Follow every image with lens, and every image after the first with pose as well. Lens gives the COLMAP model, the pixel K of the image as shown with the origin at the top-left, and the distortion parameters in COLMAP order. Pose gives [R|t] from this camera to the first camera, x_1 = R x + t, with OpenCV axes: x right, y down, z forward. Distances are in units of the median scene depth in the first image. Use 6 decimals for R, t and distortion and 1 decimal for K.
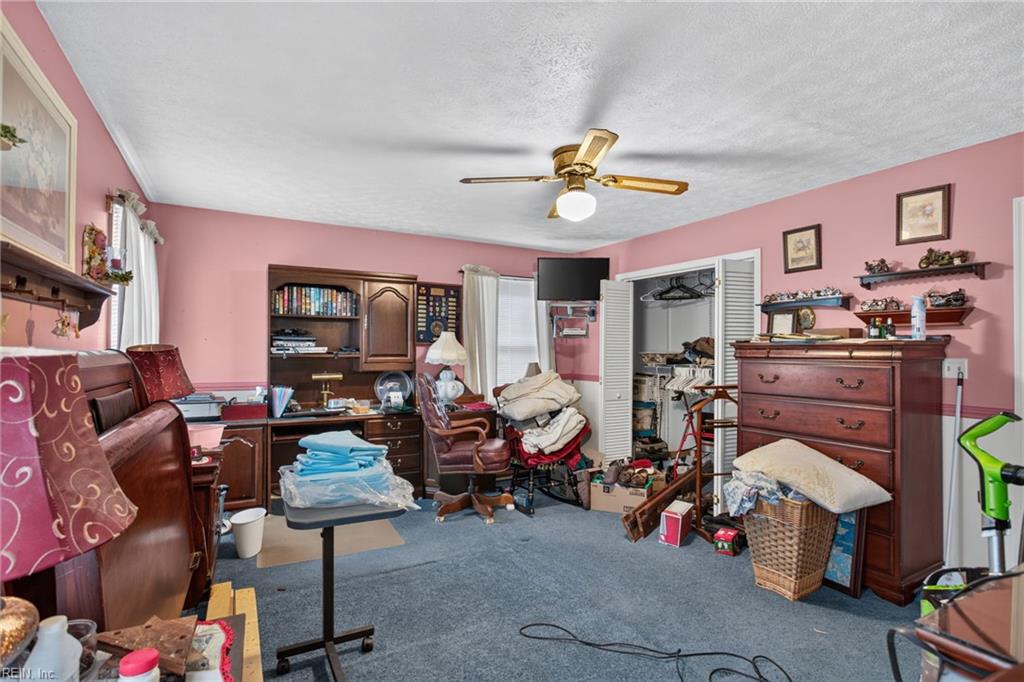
lens RADIAL K [[492.6, 0, 512.9], [0, 492.6, 344.6], [0, 0, 1]] dist [-0.005114, -0.000262]
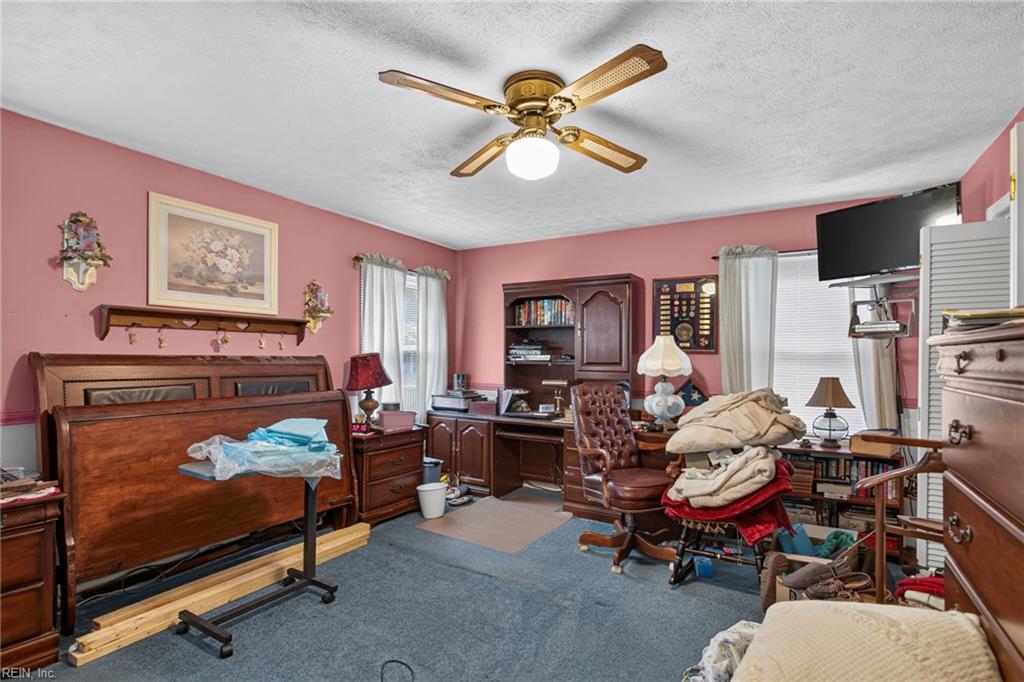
lens RADIAL K [[492.6, 0, 513.3], [0, 492.6, 360.7], [0, 0, 1]] dist [-0.005114, -0.000262]
pose [[0.502543, 0.002633, -0.864548, 0.517967], [0.003305, 0.999982, 0.004967, 0.012559], [0.864546, -0.005353, 0.502526, 0.418757]]
